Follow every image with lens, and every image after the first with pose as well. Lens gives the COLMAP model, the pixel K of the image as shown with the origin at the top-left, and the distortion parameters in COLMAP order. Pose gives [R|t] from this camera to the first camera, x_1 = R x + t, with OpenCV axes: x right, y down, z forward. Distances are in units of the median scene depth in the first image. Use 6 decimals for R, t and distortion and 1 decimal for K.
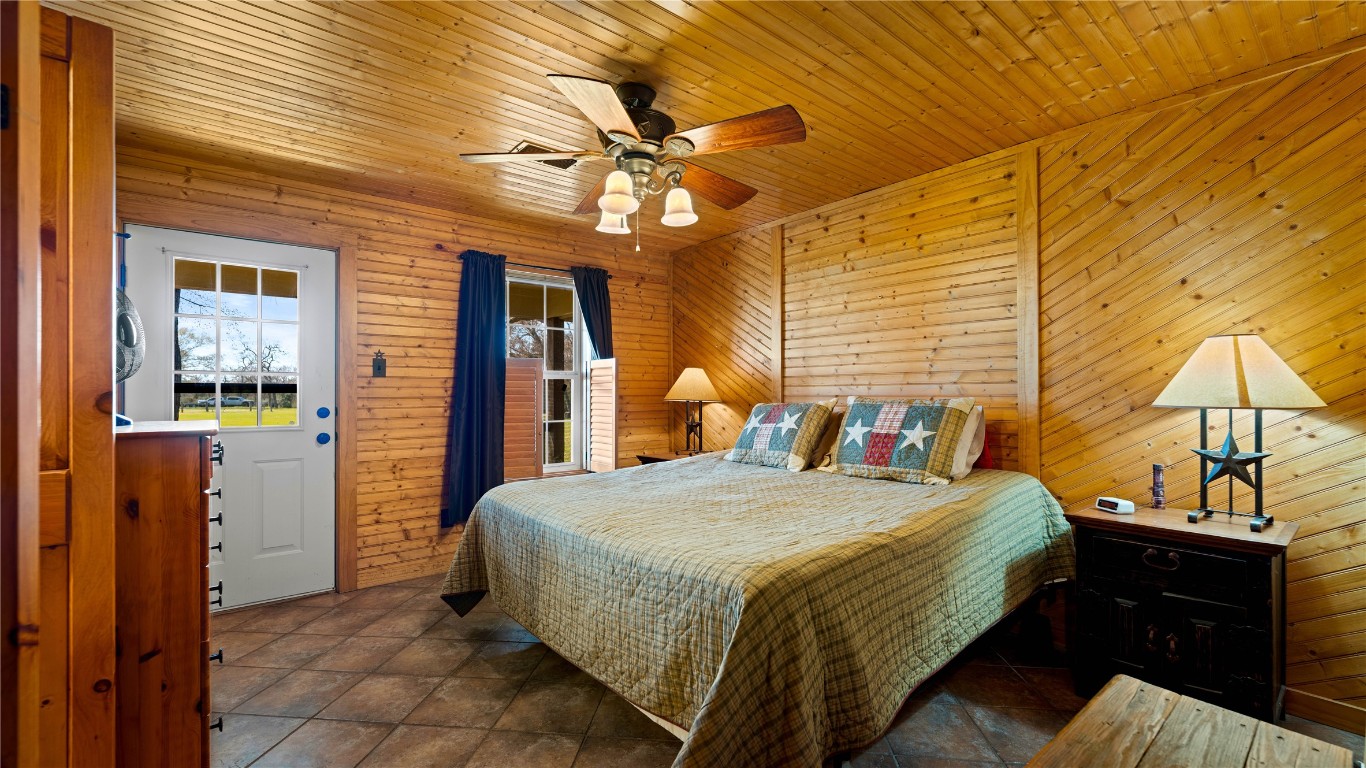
lens RADIAL K [[570.3, 0, 680.2], [0, 570.3, 392.7], [0, 0, 1]] dist [0.002278, -0.002617]
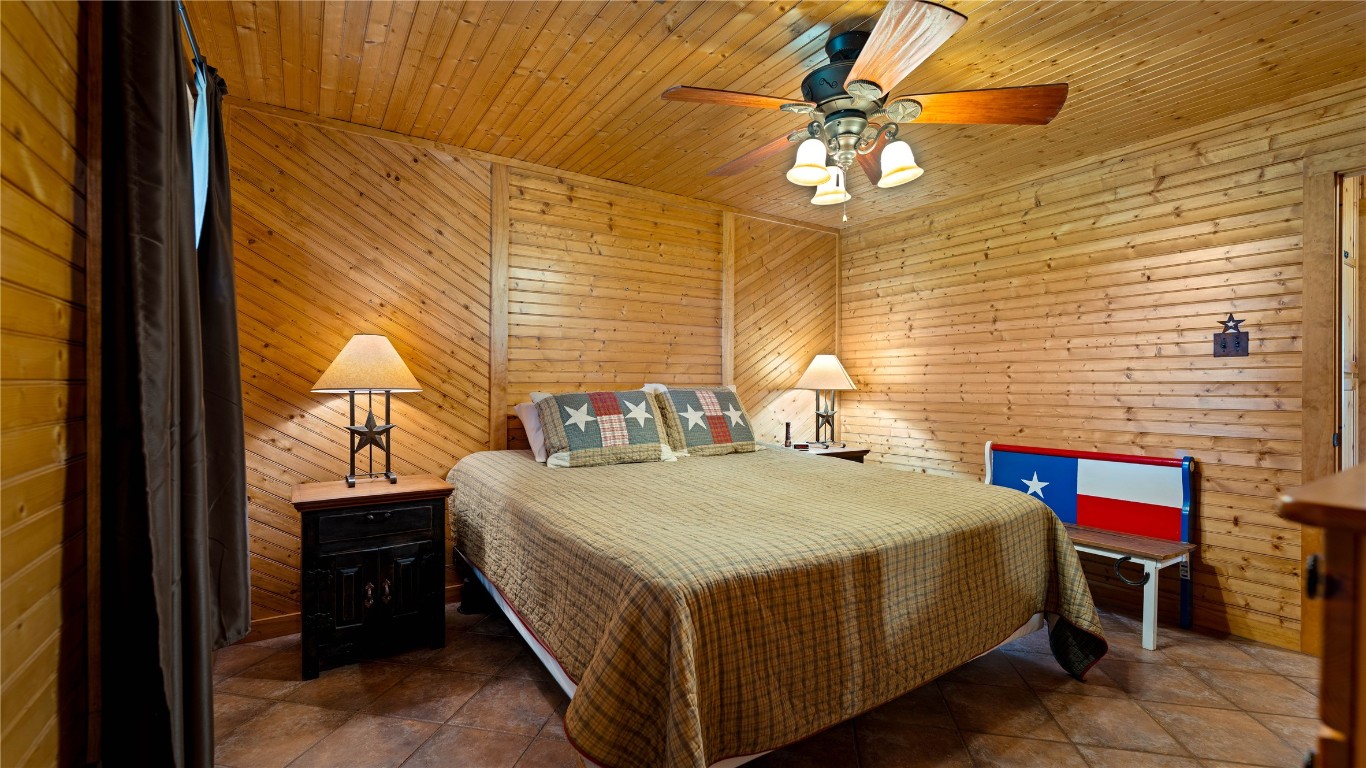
lens RADIAL K [[570.3, 0, 681.3], [0, 570.3, 387.0], [0, 0, 1]] dist [0.002278, -0.002617]
pose [[0.110110, -0.008594, 0.993882, -0.606076], [-0.012457, 0.999872, 0.010026, 0.000405], [-0.993841, -0.013485, 0.109989, 0.698219]]
